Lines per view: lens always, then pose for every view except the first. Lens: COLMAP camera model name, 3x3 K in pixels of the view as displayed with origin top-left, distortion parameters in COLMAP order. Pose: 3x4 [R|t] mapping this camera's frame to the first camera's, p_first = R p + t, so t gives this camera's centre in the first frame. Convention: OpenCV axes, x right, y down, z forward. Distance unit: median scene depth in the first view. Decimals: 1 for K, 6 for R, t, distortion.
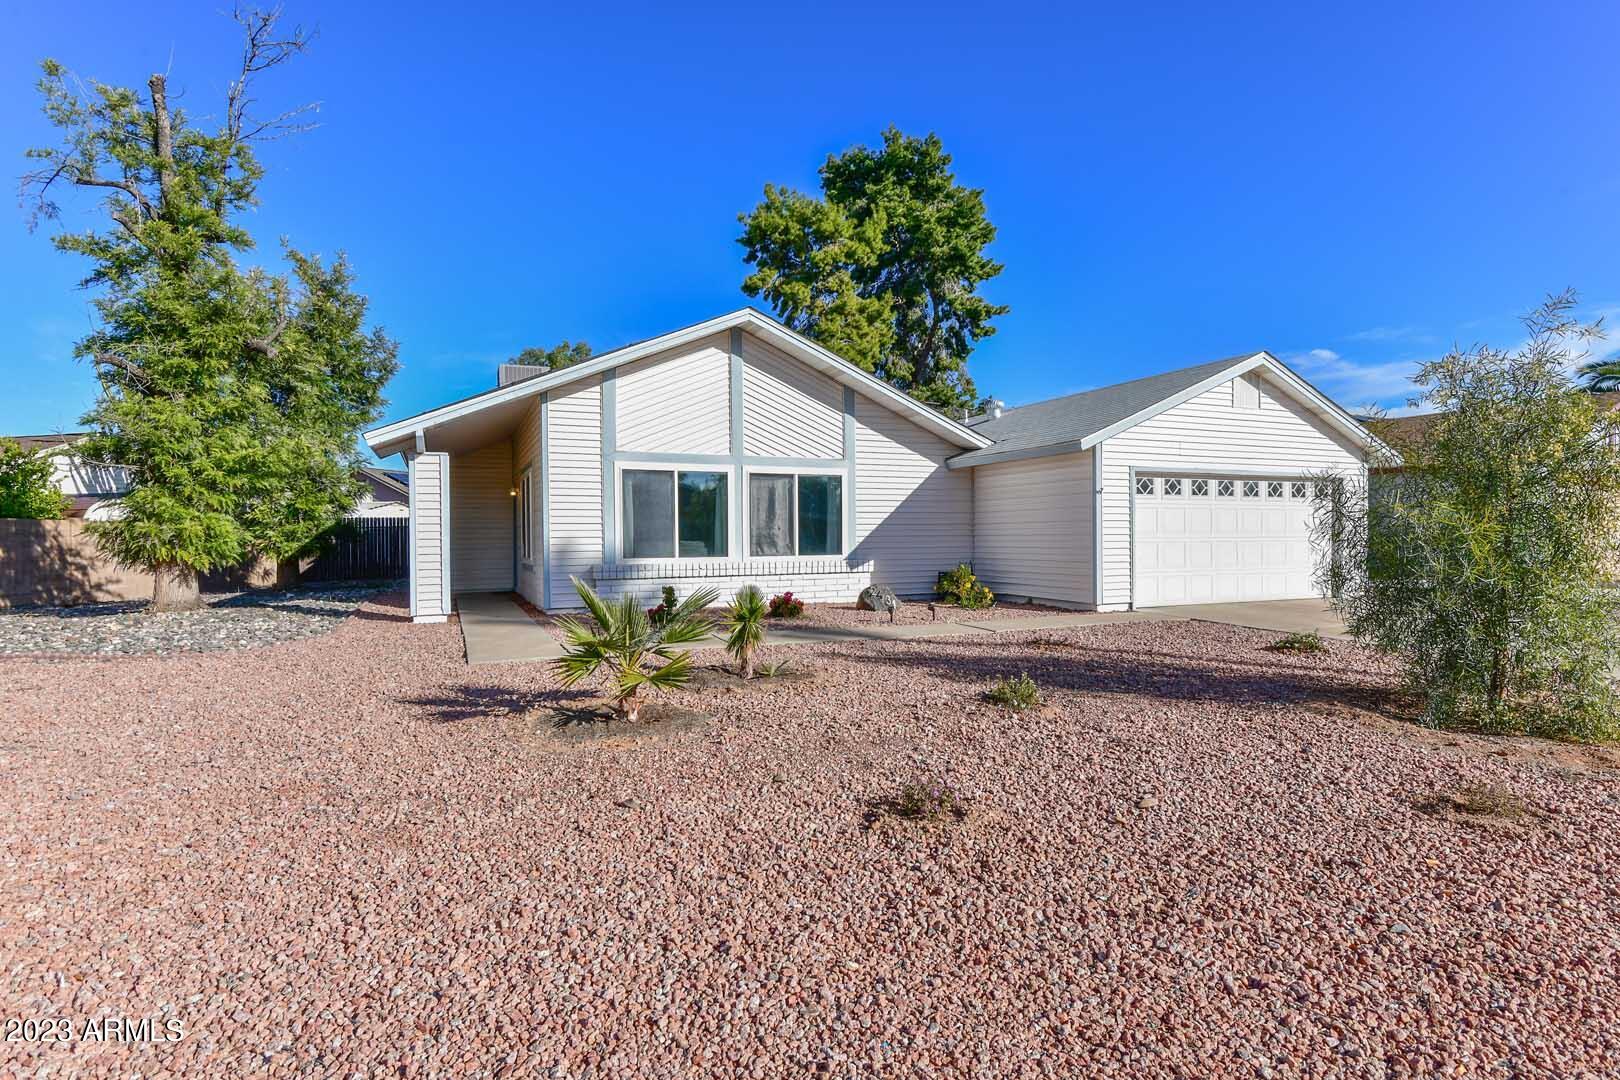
lens RADIAL K [[811.5, 0, 808.6], [0, 811.5, 546.5], [0, 0, 1]] dist [0.005321, -0.000134]
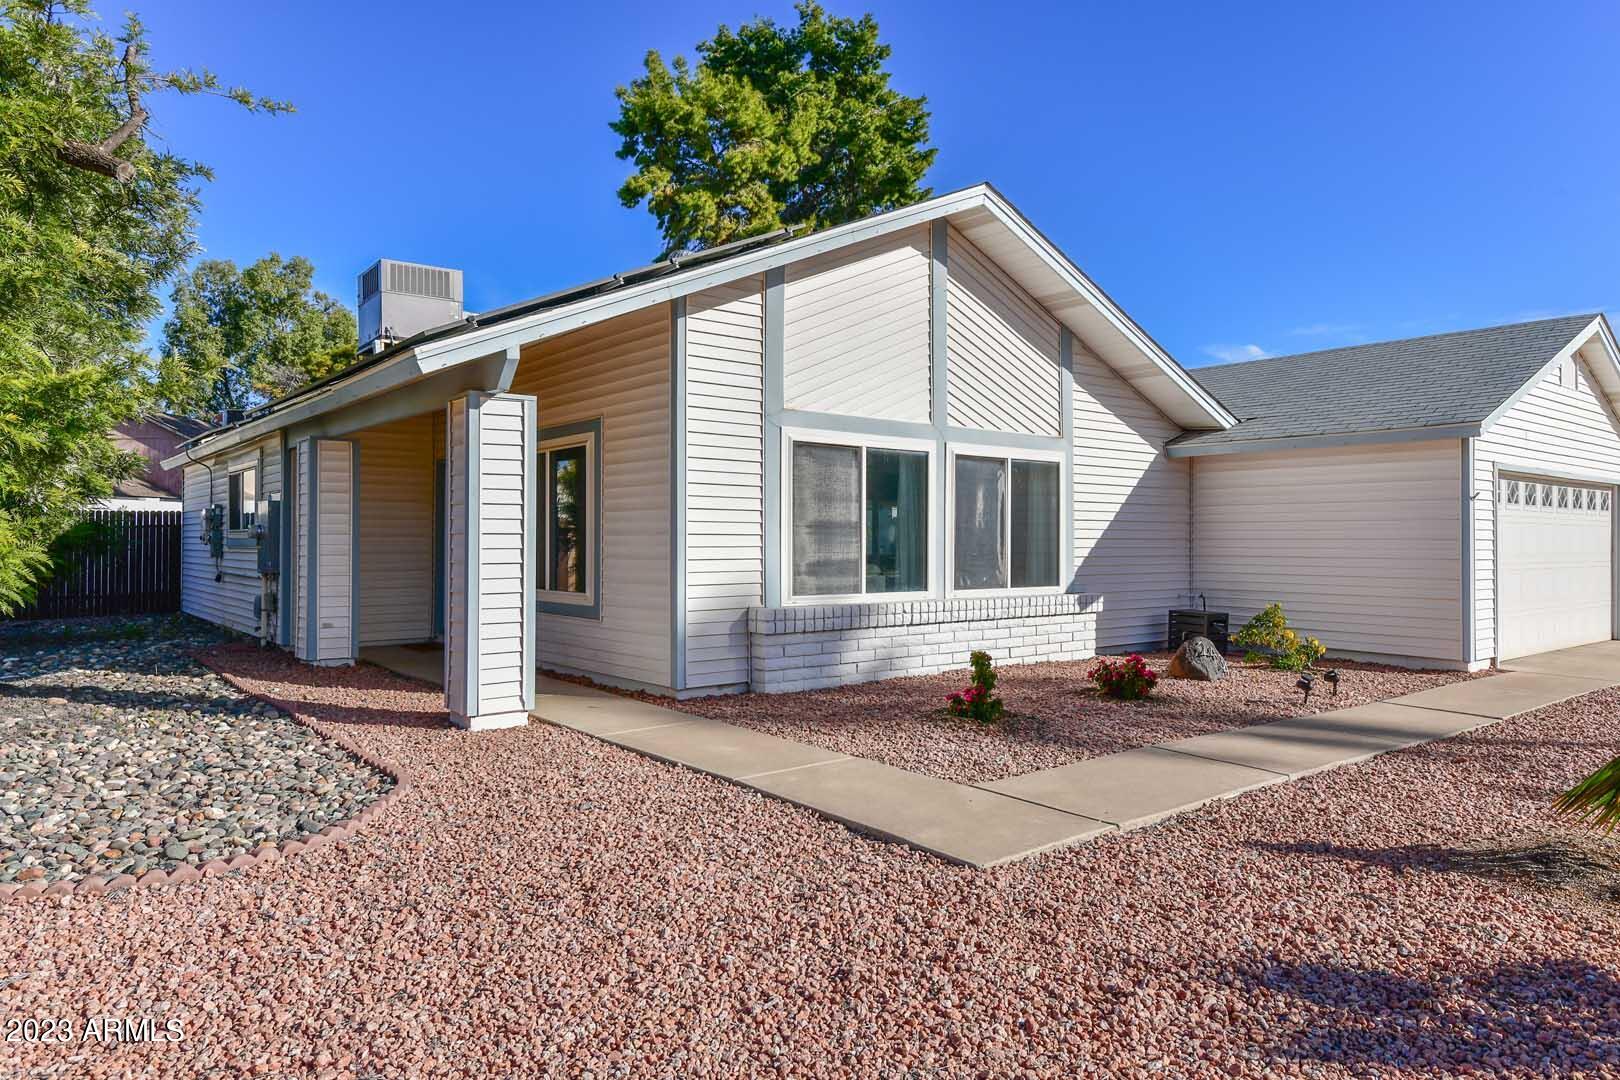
lens RADIAL K [[1026.4, 0, 810.4], [0, 1026.4, 531.9], [0, 0, 1]] dist [0.013981, -0.000328]
pose [[0.966108, 0.012659, 0.257828, -0.336466], [-0.006464, 0.999670, -0.024862, -0.010179], [-0.258058, 0.022353, 0.965871, 0.245024]]
